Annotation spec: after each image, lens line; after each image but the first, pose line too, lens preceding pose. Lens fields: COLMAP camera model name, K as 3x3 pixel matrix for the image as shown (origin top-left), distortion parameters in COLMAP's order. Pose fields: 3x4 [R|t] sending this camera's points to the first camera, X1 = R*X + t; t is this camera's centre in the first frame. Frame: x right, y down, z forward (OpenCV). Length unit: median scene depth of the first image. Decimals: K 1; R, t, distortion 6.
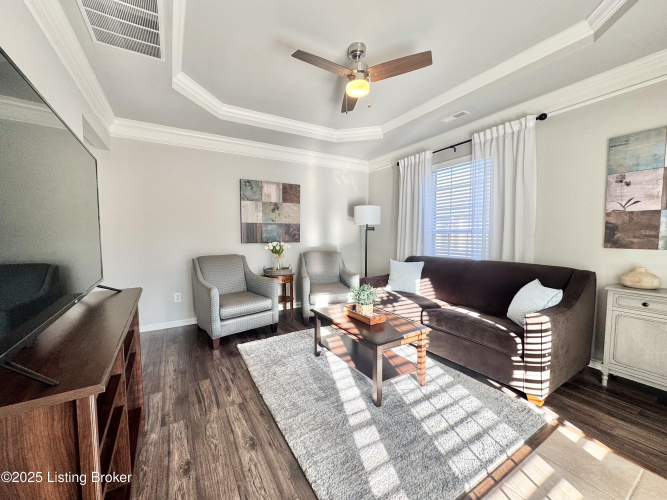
lens RADIAL K [[265.9, 0, 332.2], [0, 265.9, 248.2], [0, 0, 1]] dist [-0.004108, 0.001320]
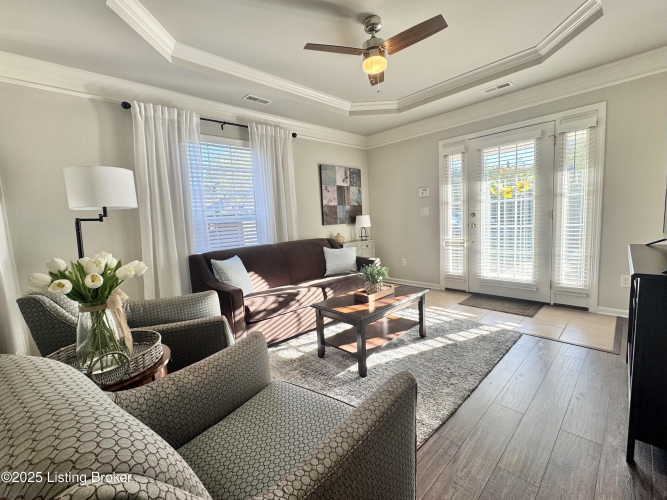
lens RADIAL K [[287.3, 0, 334.0], [0, 287.3, 250.9], [0, 0, 1]] dist [-0.011064, 0.000696]
pose [[-0.222593, -0.094445, 0.970326, -0.530766], [0.107645, 0.986830, 0.120745, -0.034188], [-0.968950, 0.131328, -0.209495, 0.805901]]
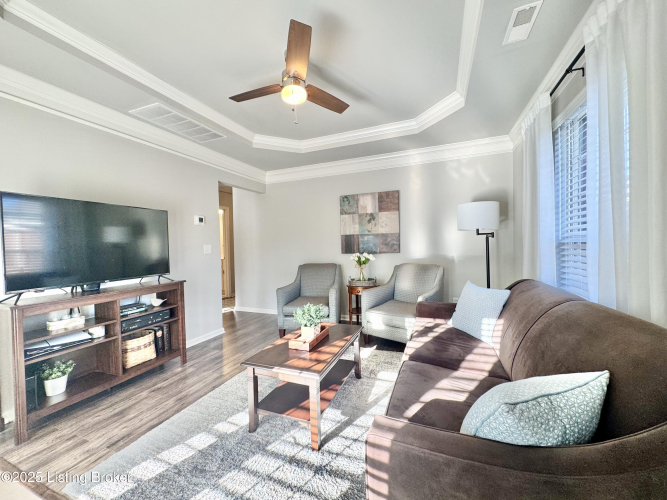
lens RADIAL K [[265.9, 0, 332.8], [0, 265.9, 247.7], [0, 0, 1]] dist [-0.004108, 0.001320]
pose [[0.600296, -0.002472, -0.799774, 0.520750], [-0.021827, 0.999572, -0.019472, -0.020603], [0.799480, 0.029146, 0.599985, 0.307300]]
